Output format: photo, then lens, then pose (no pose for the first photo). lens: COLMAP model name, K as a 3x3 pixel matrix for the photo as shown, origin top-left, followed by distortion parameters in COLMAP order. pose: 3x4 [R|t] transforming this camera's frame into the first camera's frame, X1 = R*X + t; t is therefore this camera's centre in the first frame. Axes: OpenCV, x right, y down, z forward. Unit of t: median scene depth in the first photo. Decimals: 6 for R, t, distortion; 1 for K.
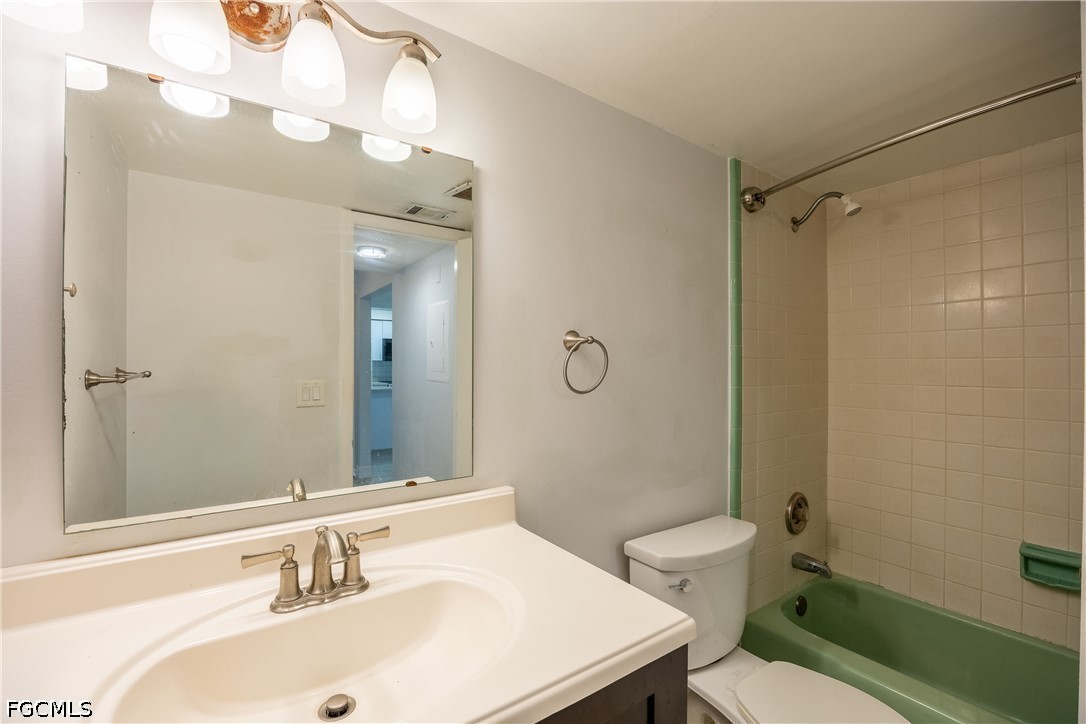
lens RADIAL K [[467.6, 0, 543.8], [0, 467.6, 364.5], [0, 0, 1]] dist [-0.019817, -0.000175]
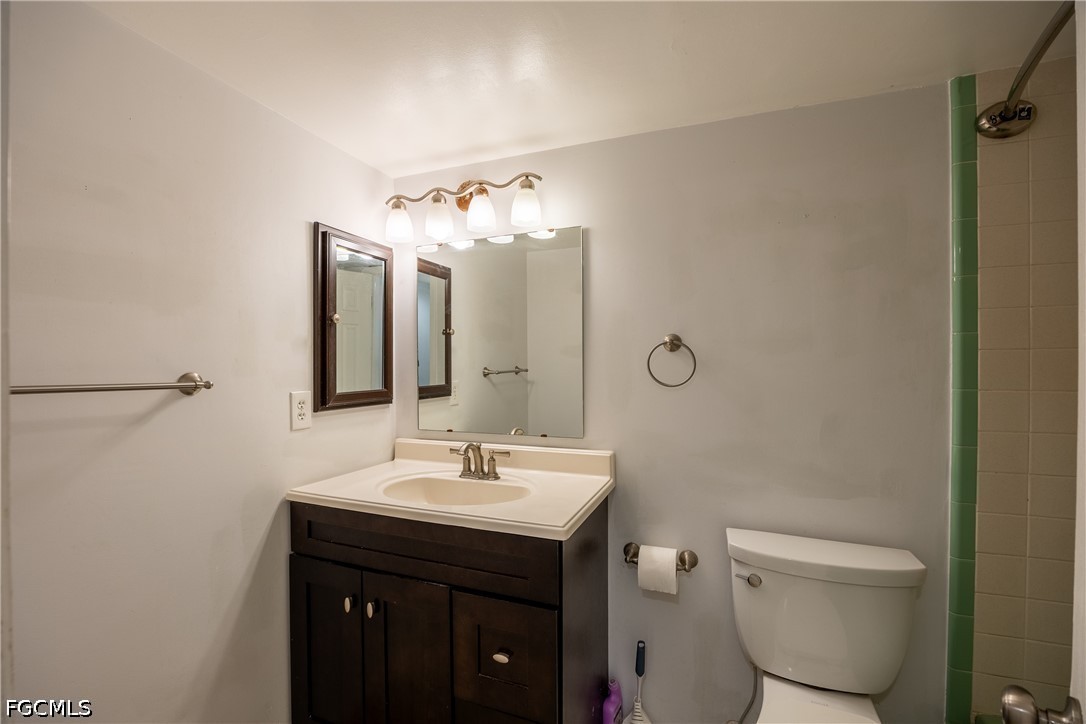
lens RADIAL K [[467.6, 0, 541.2], [0, 467.6, 366.4], [0, 0, 1]] dist [-0.019817, -0.000175]
pose [[0.540977, -0.002876, -0.841032, 0.916443], [0.013643, 0.999893, 0.005356, -0.001204], [0.840926, -0.014371, 0.540958, 0.072017]]
